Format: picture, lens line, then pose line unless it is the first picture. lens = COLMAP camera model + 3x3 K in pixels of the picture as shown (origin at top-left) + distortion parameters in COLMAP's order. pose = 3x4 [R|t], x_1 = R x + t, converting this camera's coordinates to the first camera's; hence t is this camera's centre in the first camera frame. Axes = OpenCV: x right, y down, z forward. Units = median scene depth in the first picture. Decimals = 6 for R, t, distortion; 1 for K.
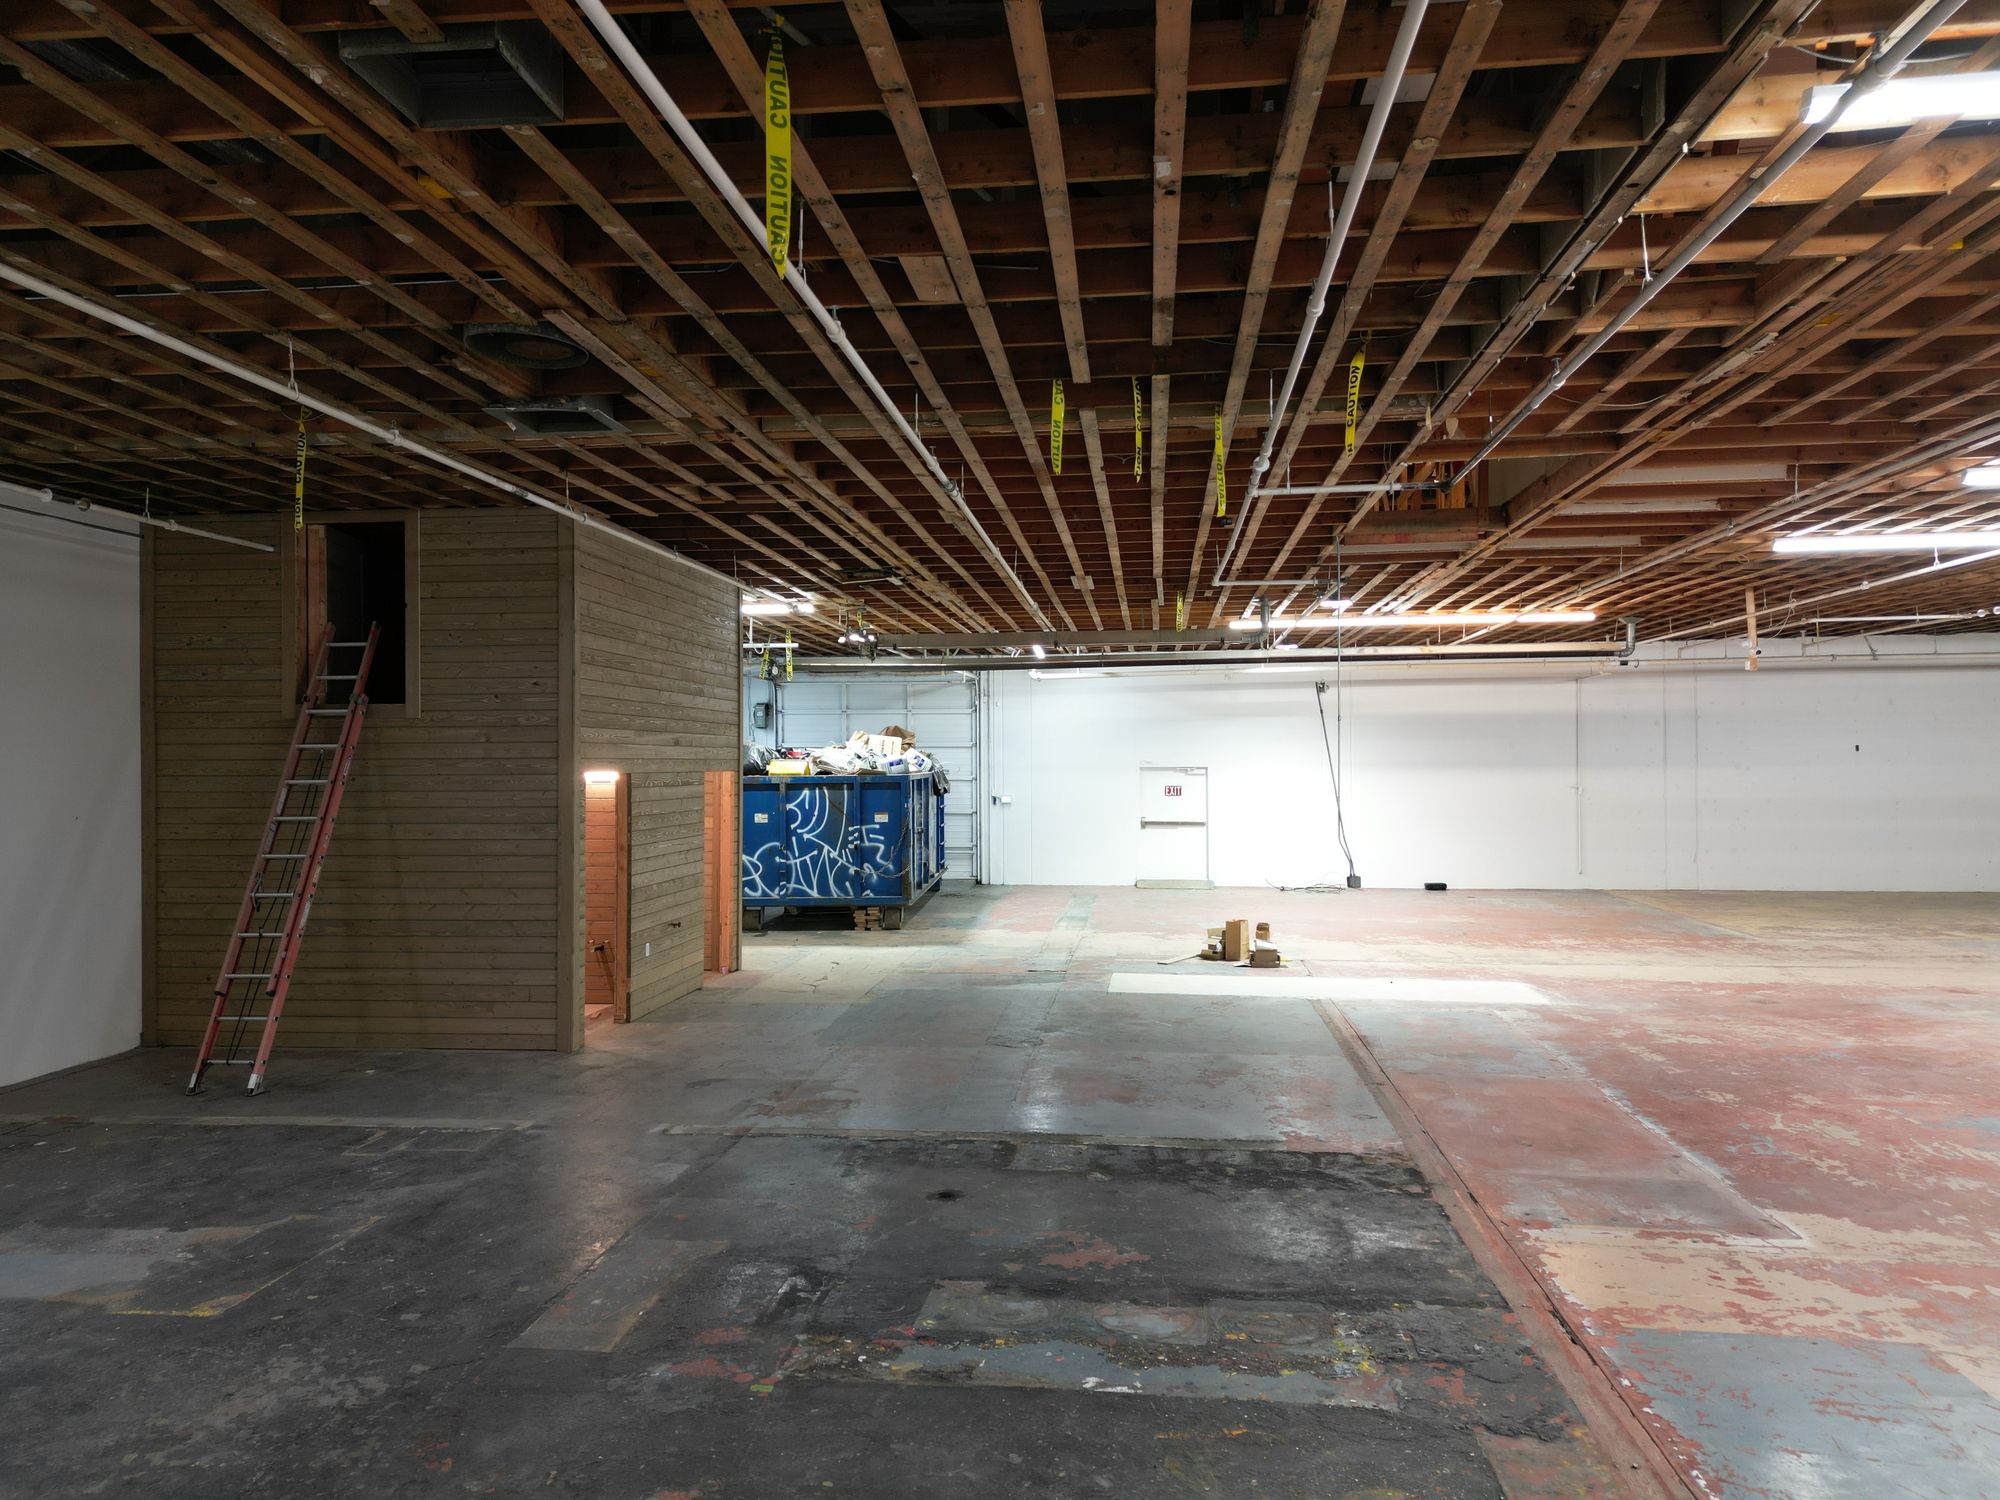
lens RADIAL K [[1410.0, 0, 1000.0], [0, 1410.0, 750.0], [0, 0, 1]] dist [0.046158, -0.001595]
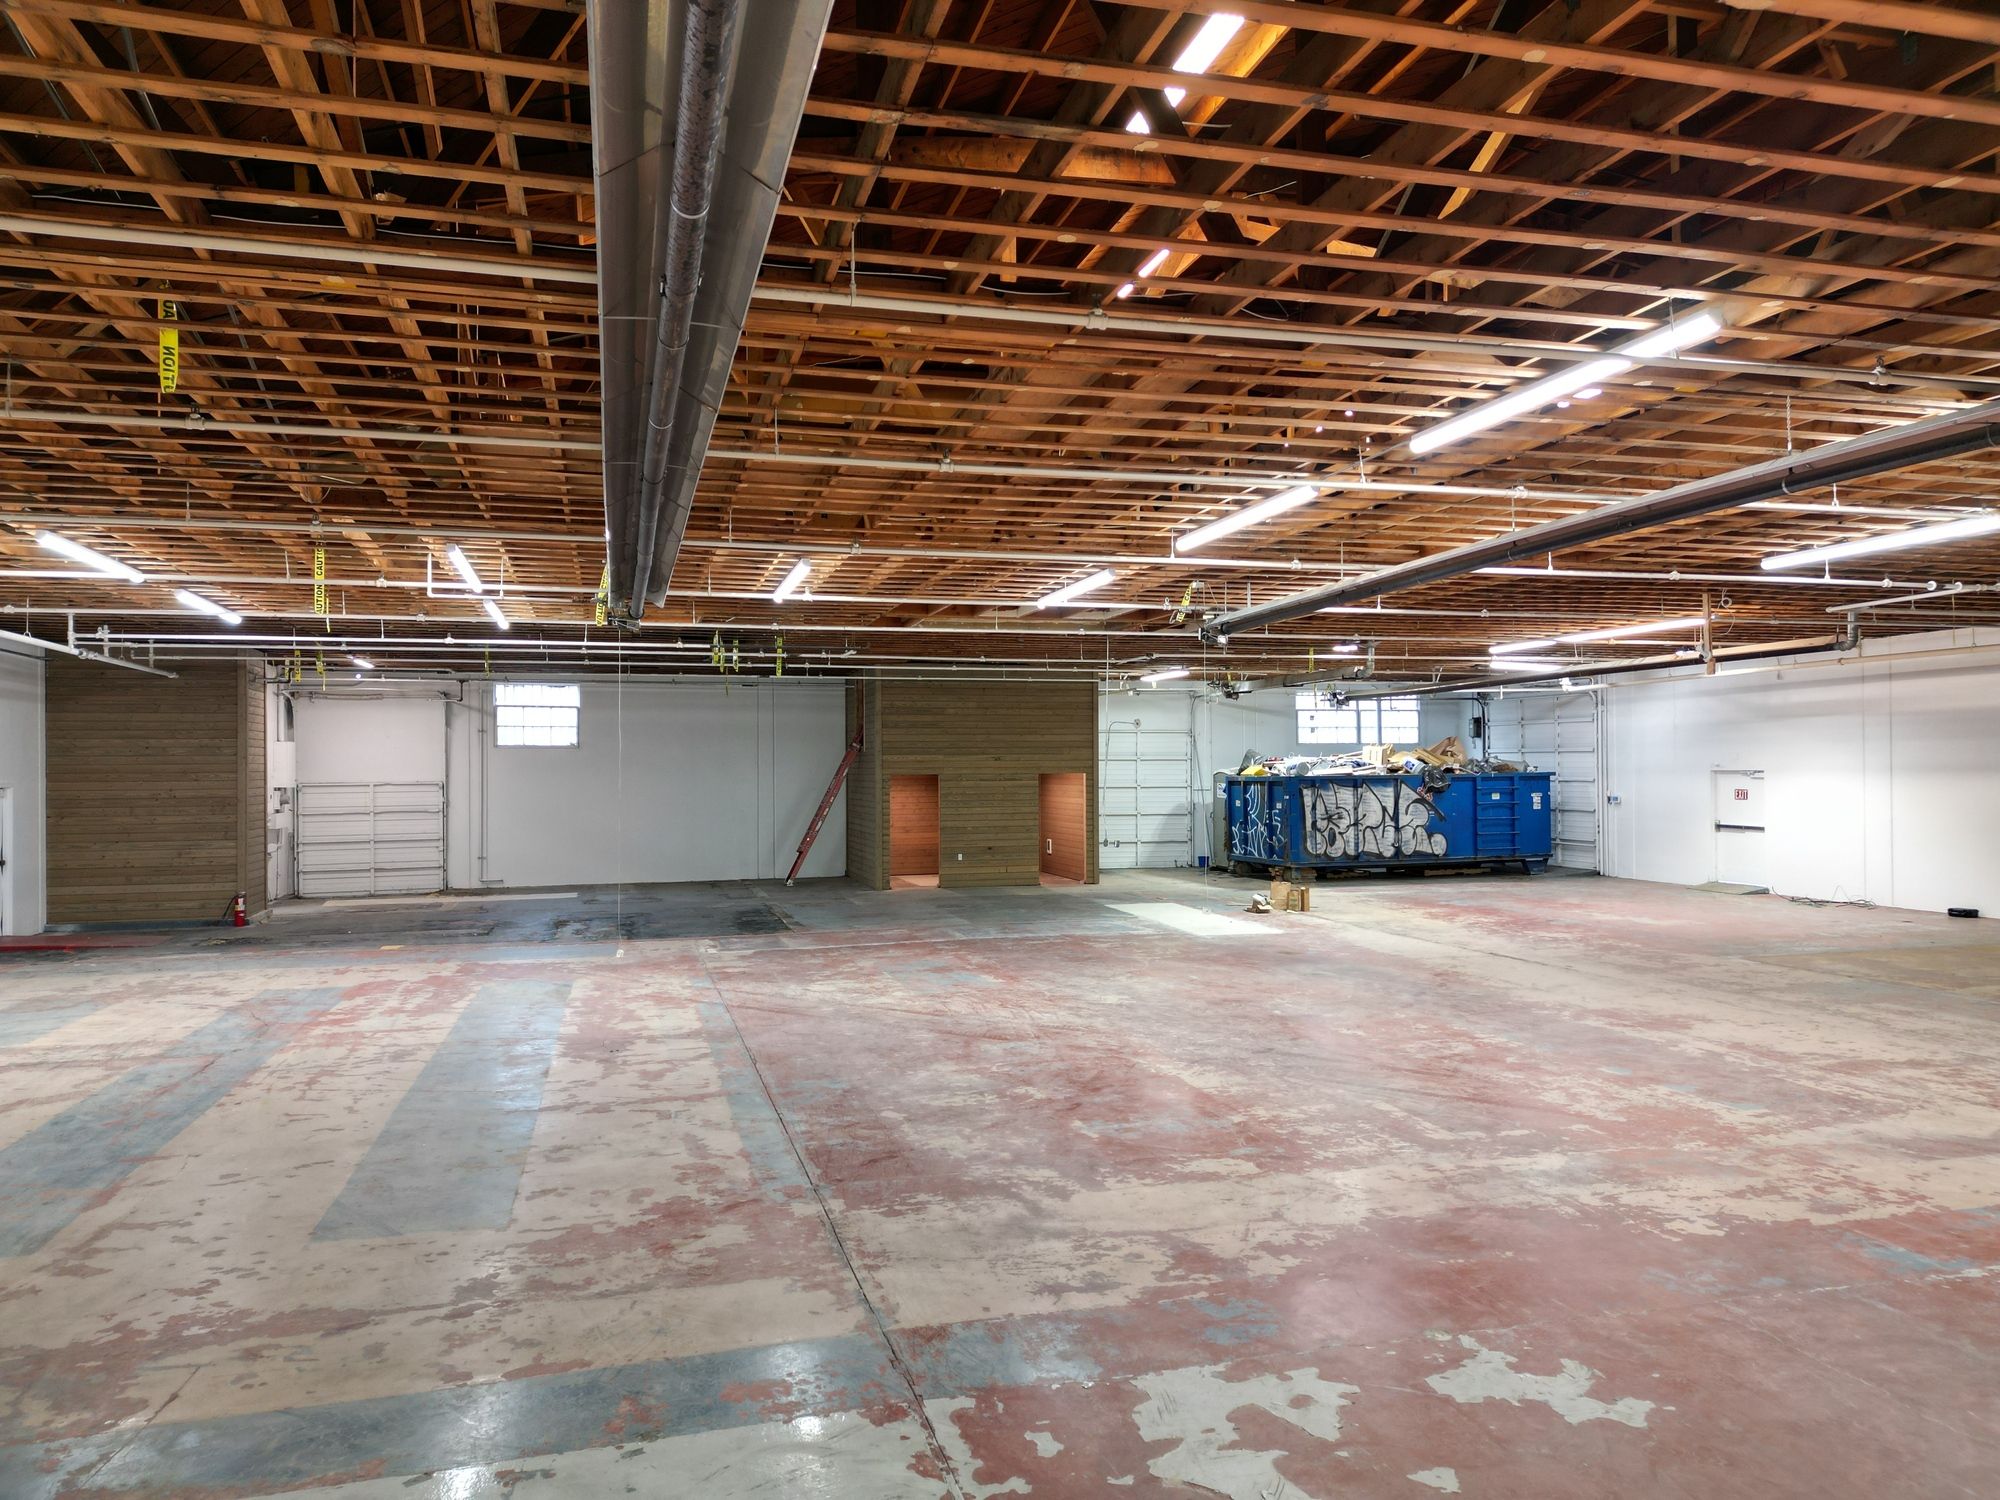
lens RADIAL K [[1410.0, 0, 1000.0], [0, 1410.0, 750.0], [0, 0, 1]] dist [0.046158, -0.001595]
pose [[0.370148, -0.010275, -0.928916, 0.863755], [0.012682, 0.999902, -0.006007, -0.002947], [0.928886, -0.009557, 0.370242, 0.143803]]
